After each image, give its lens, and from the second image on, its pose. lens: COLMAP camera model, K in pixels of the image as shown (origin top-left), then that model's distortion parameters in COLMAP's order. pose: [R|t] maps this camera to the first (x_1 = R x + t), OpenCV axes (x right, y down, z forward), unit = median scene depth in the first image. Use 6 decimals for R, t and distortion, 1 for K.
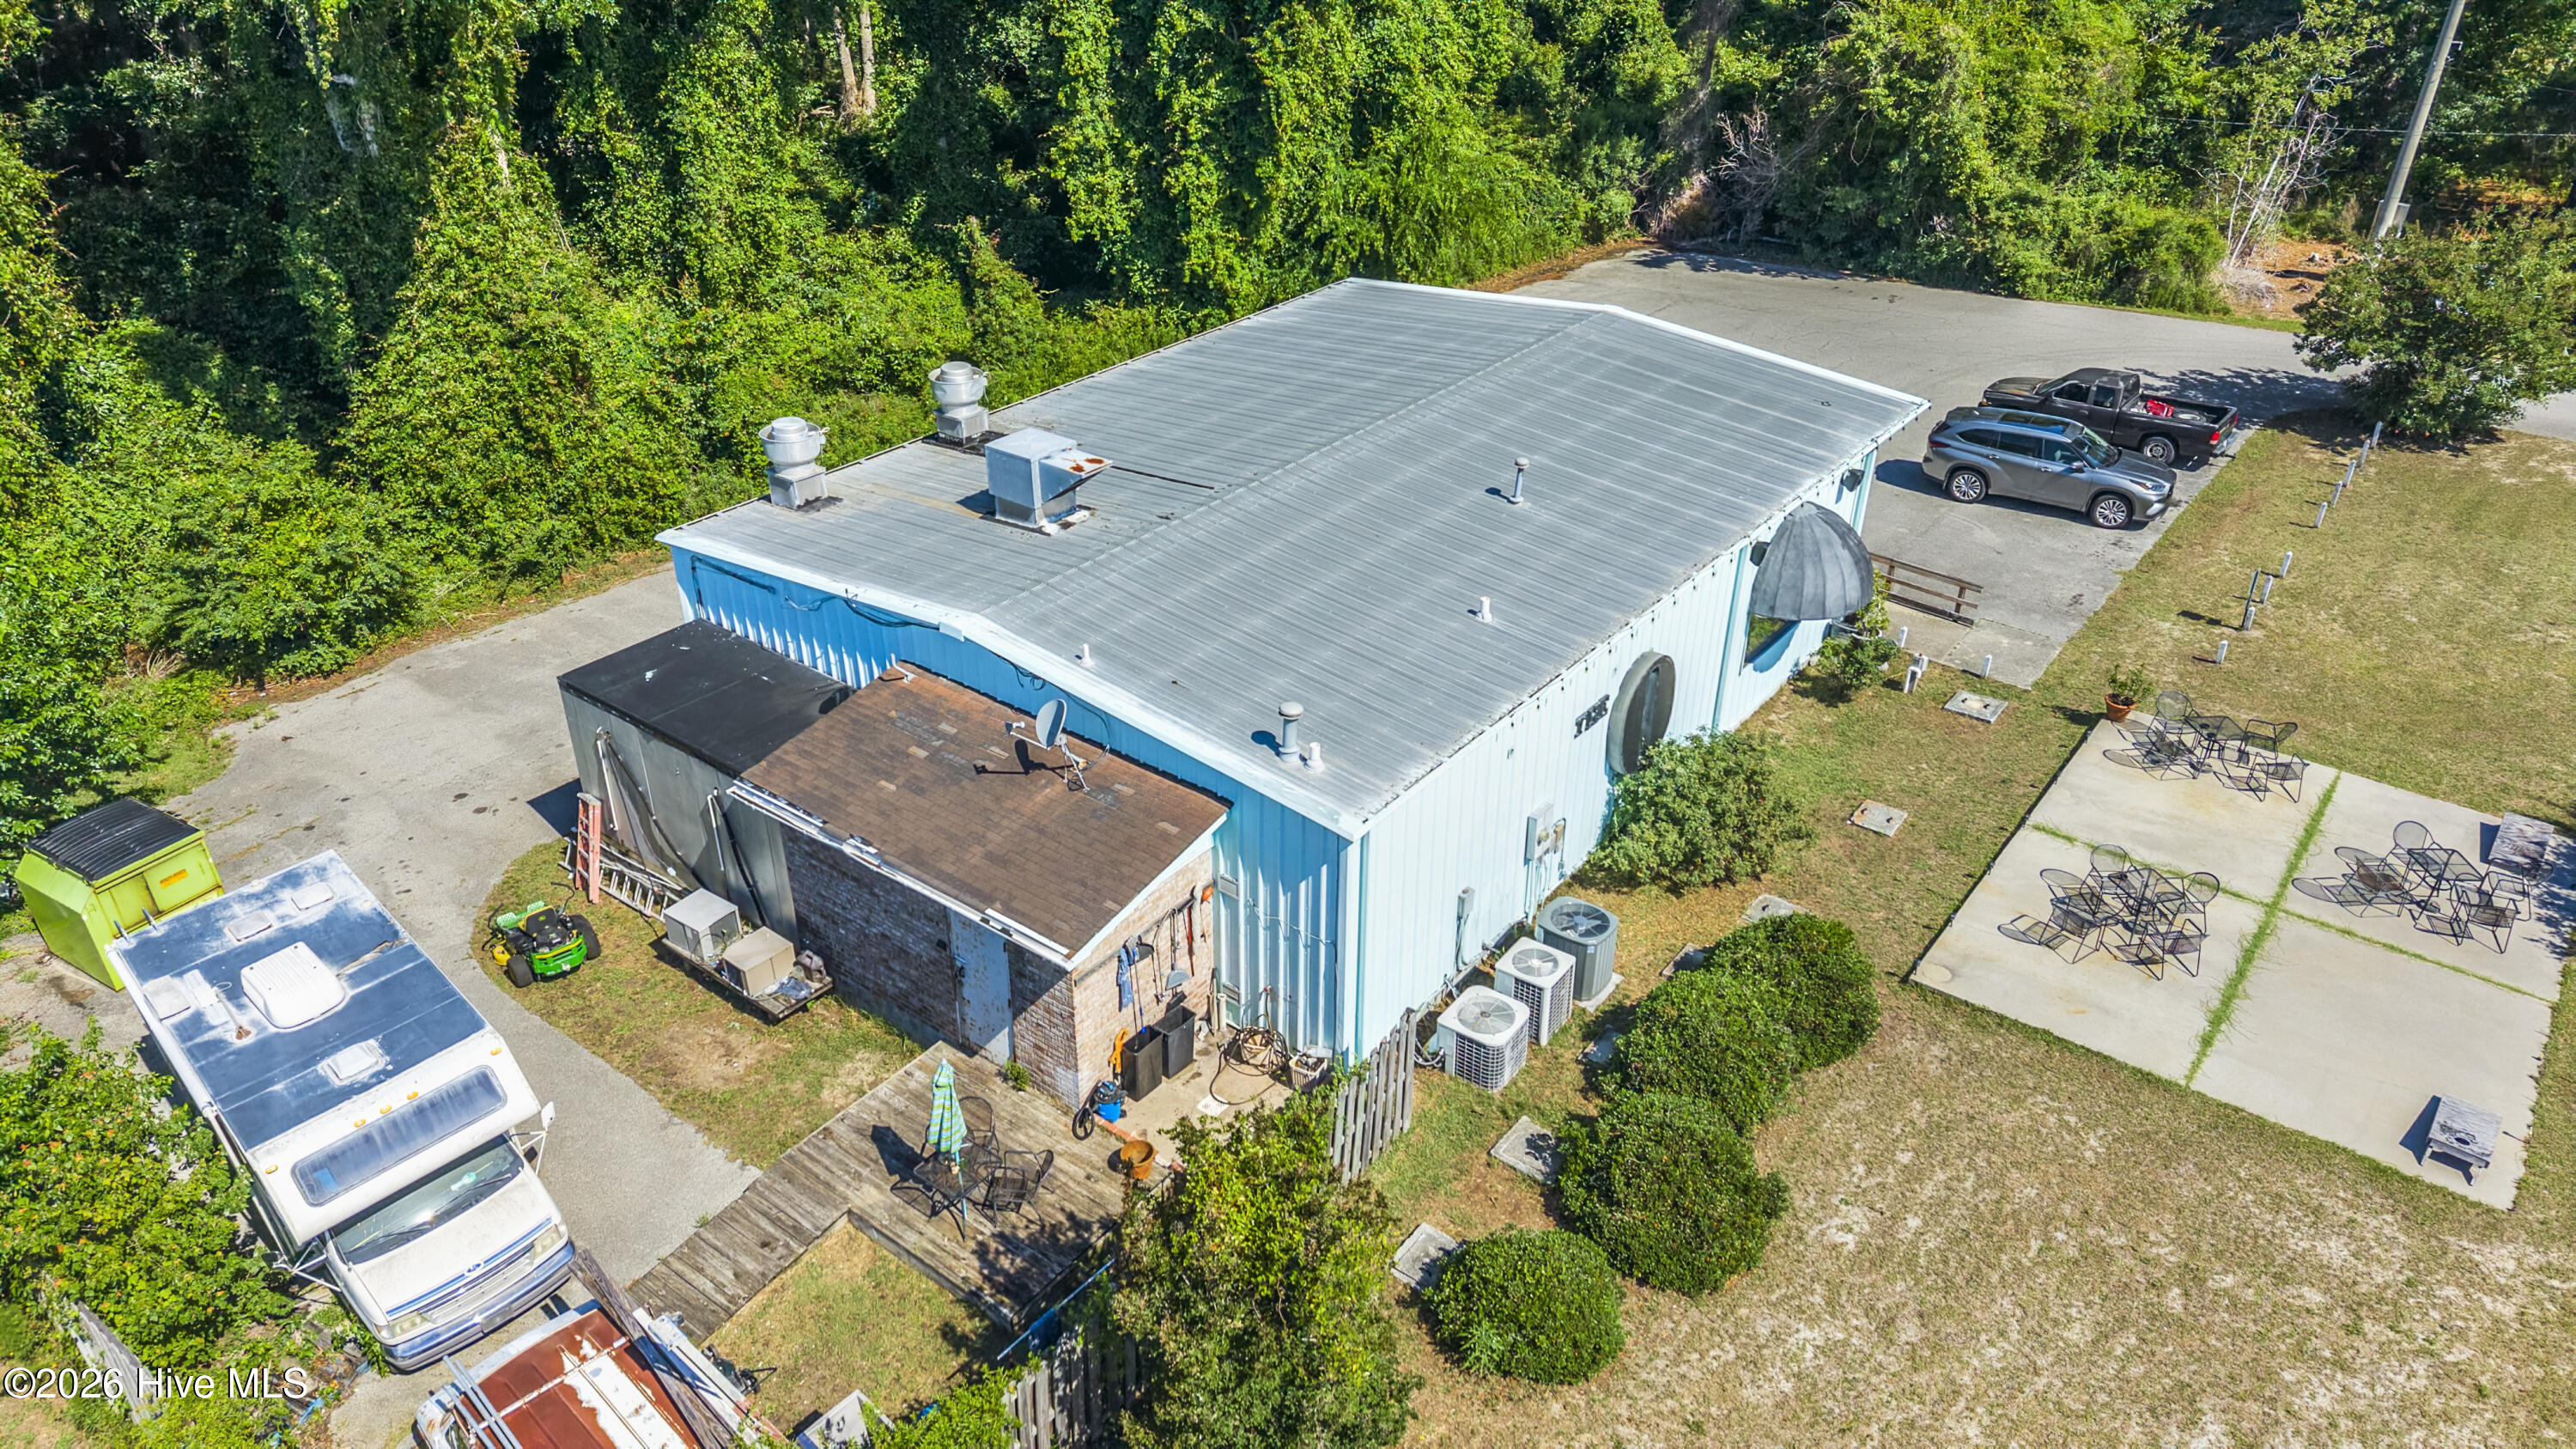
lens RADIAL K [[1711.3, 0, 1264.0], [0, 1711.3, 701.9], [0, 0, 1]] dist [0.031325, -0.025884]
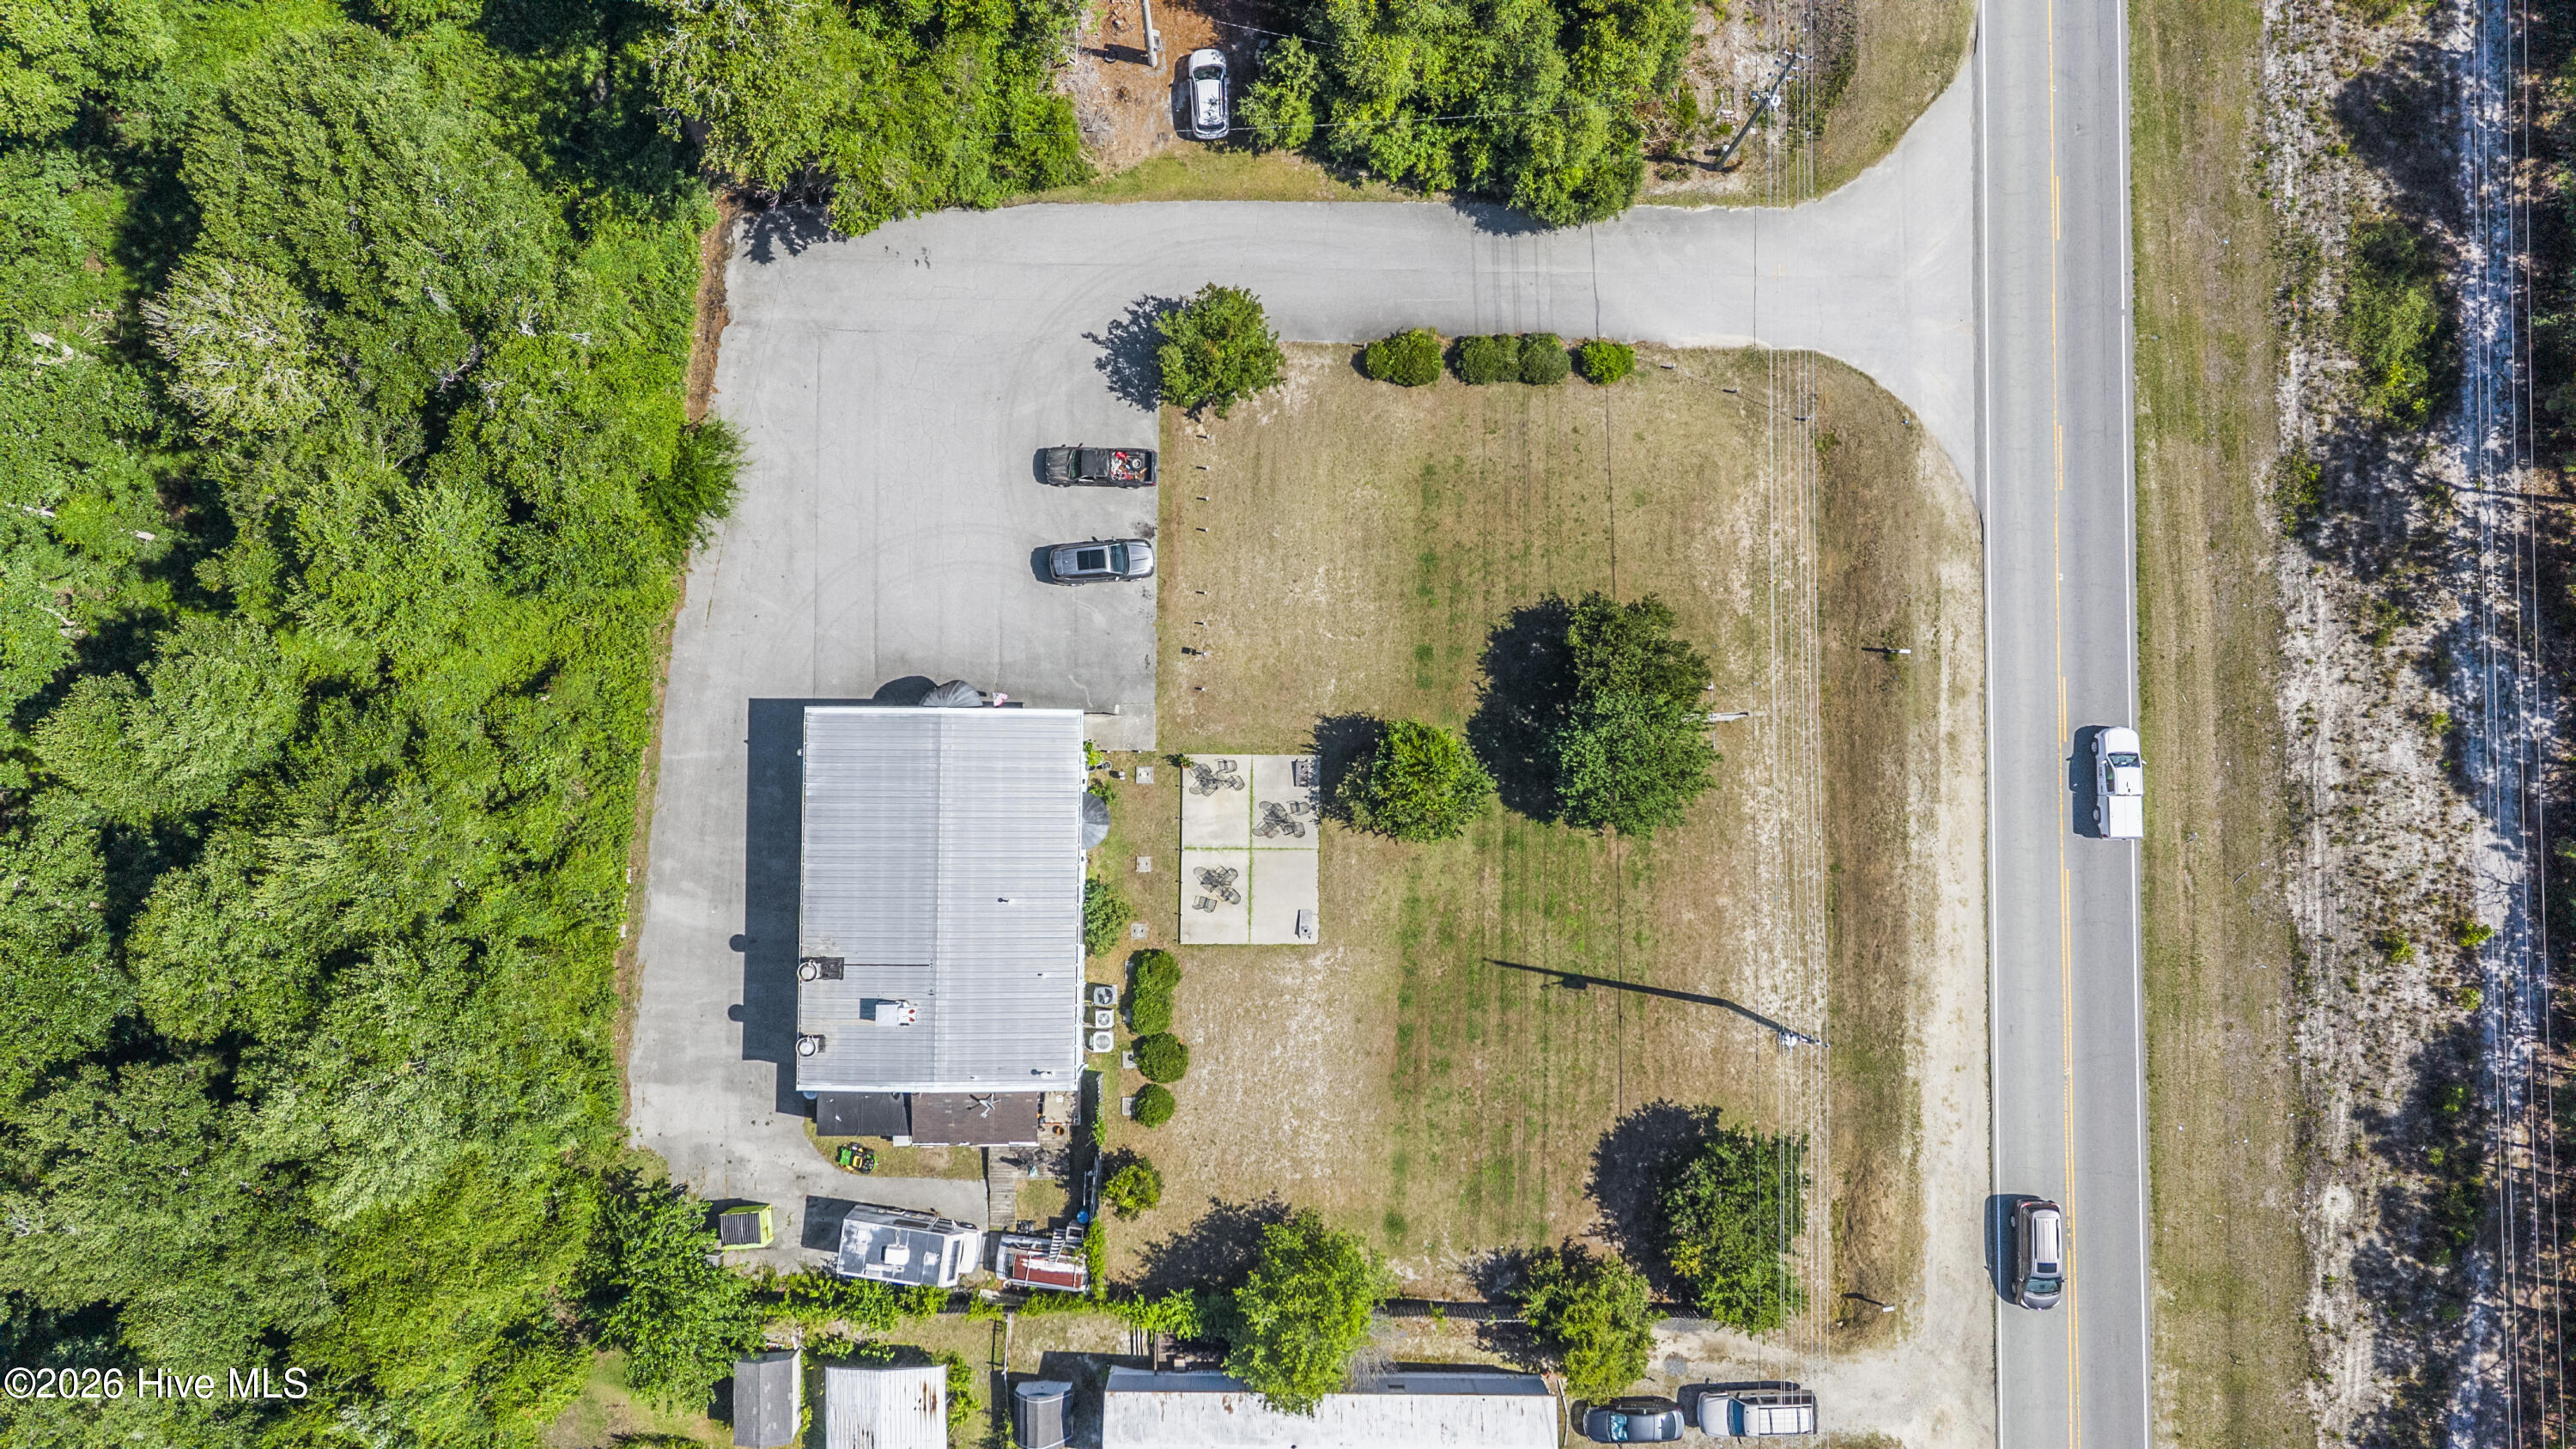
lens RADIAL K [[1711.3, 0, 1310.2], [0, 1711.3, 733.0], [0, 0, 1]] dist [0.031325, -0.025884]
pose [[0.789497, -0.612801, 0.034183, 0.665097], [0.291691, 0.423635, 0.857584, -2.757786], [-0.540009, -0.667089, 0.513207, -0.653020]]
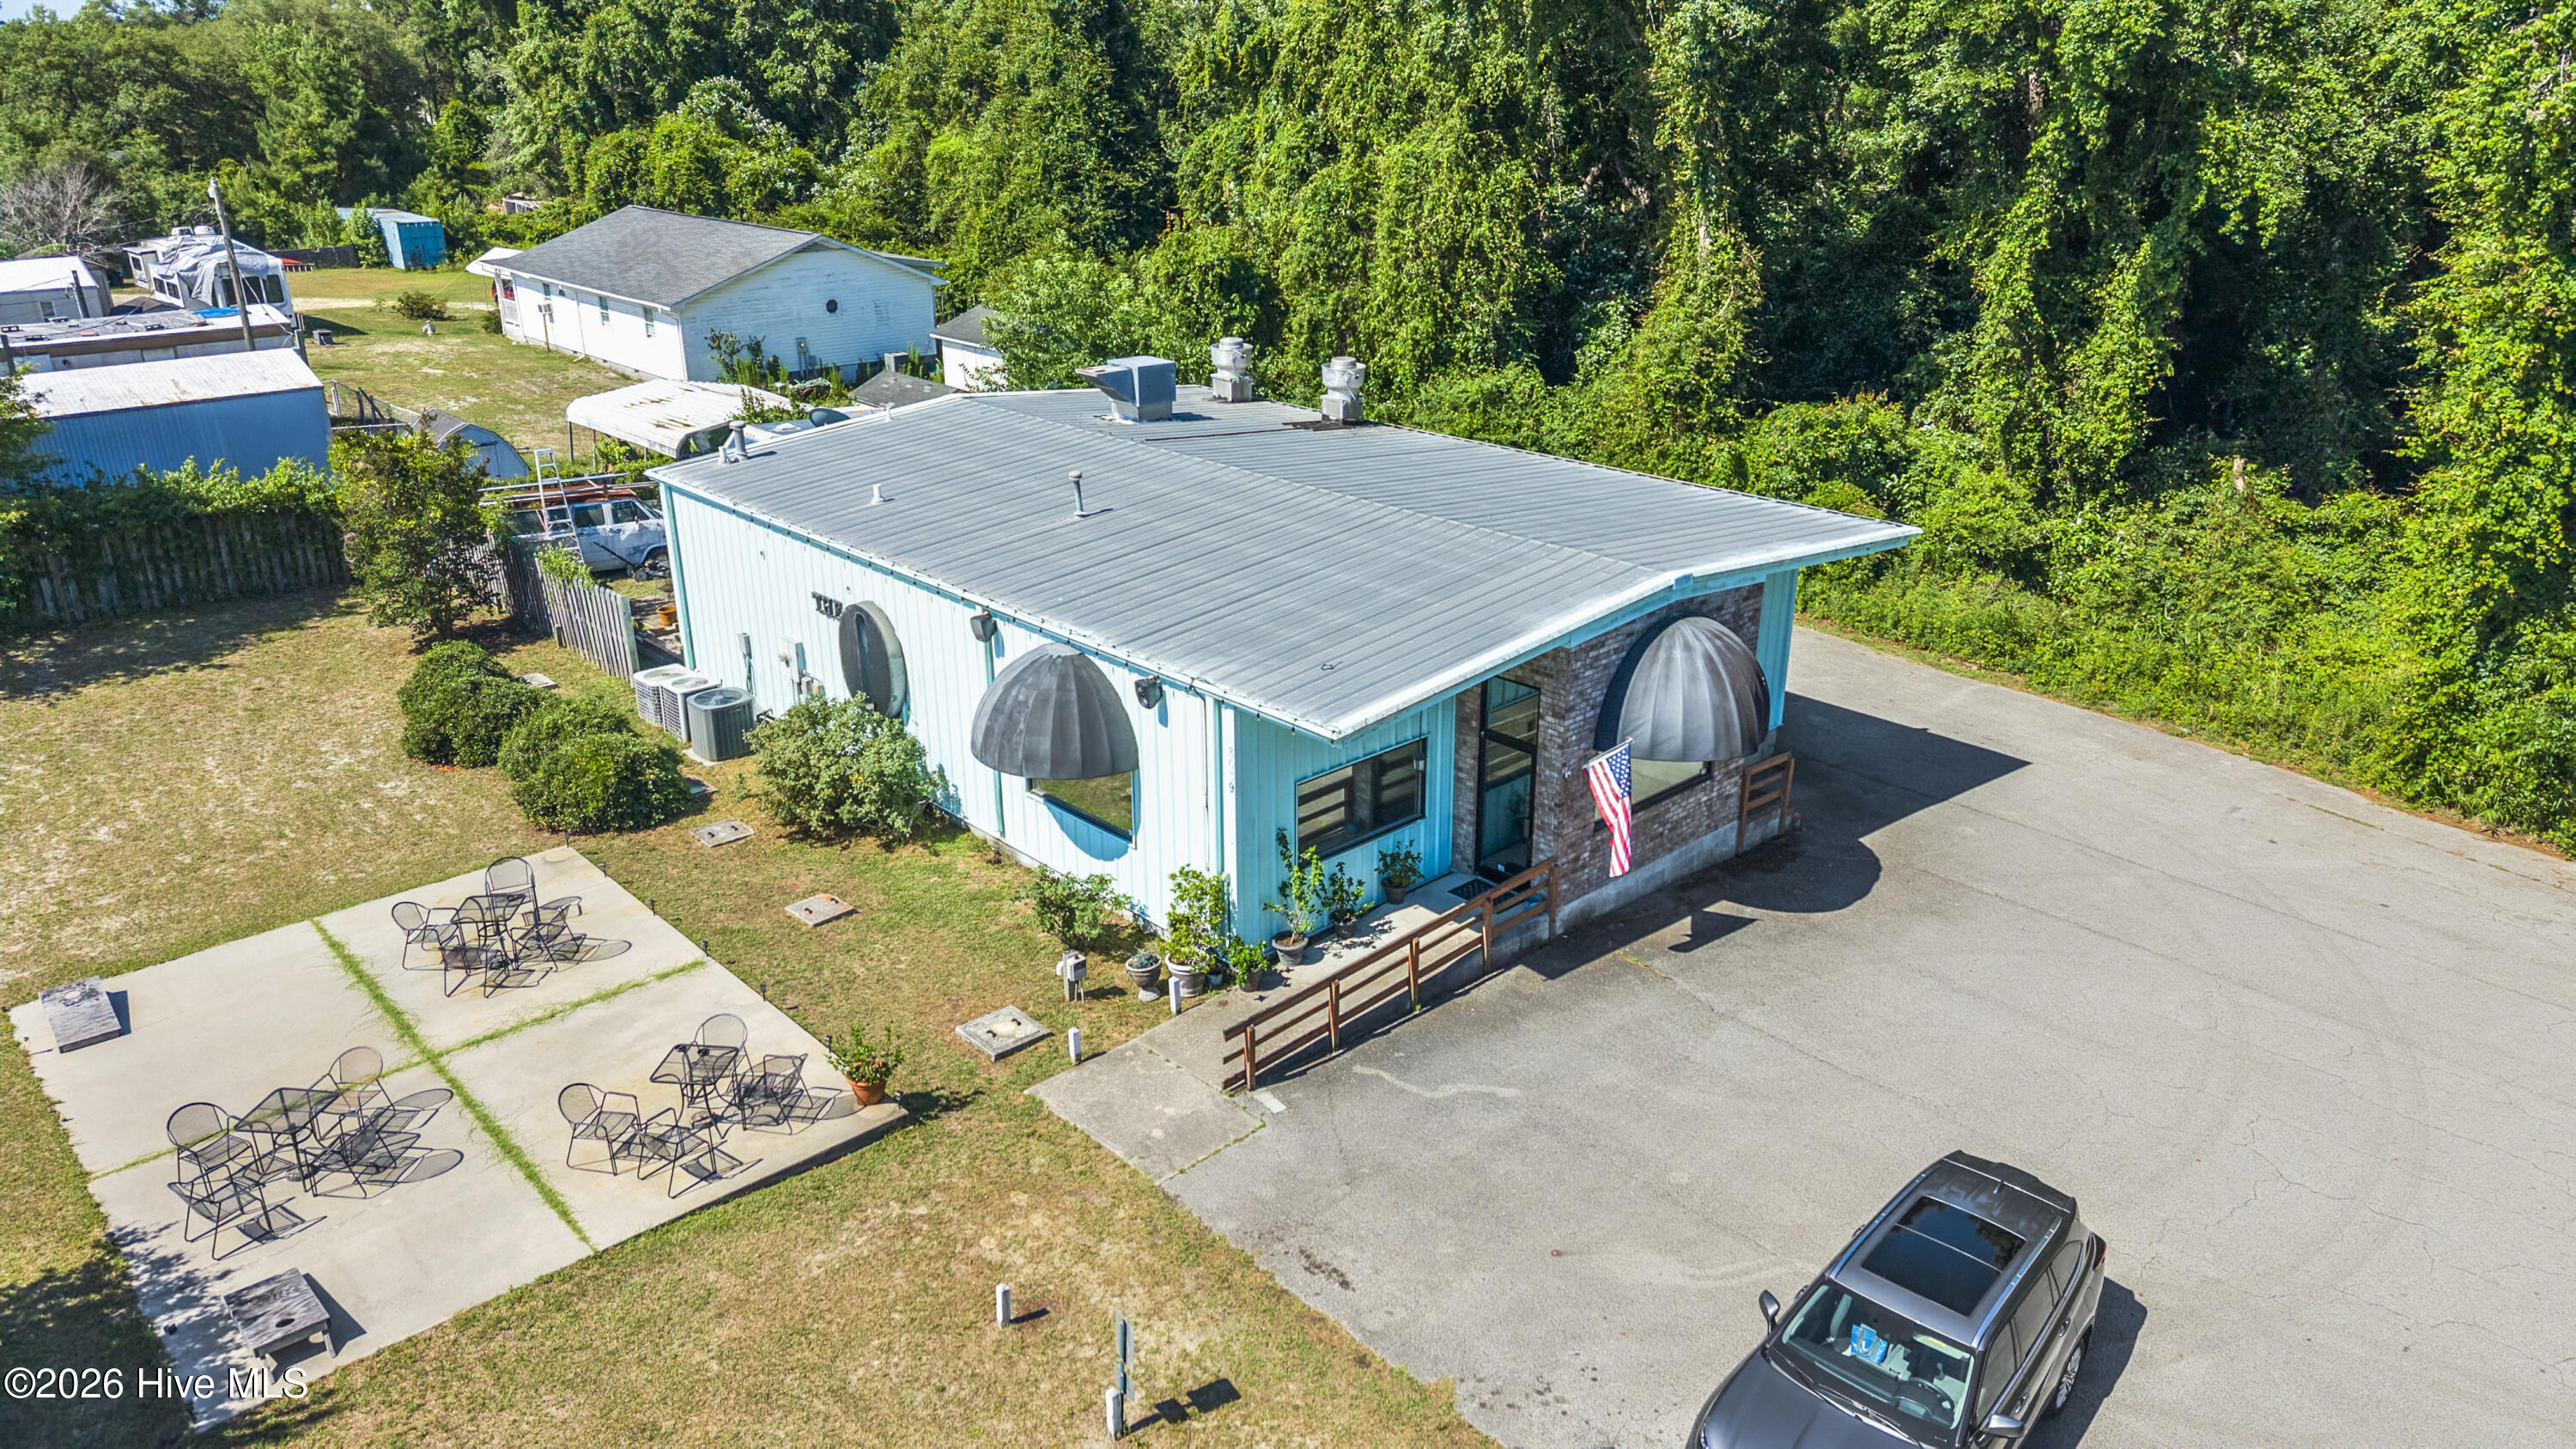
lens RADIAL K [[1711.3, 0, 1277.7], [0, 1711.3, 709.1], [0, 0, 1]] dist [0.031325, -0.025884]
pose [[-0.155408, 0.352912, -0.922660, 1.146921], [-0.486265, 0.785684, 0.382423, -0.486898], [0.859880, 0.508089, 0.049507, 1.150234]]
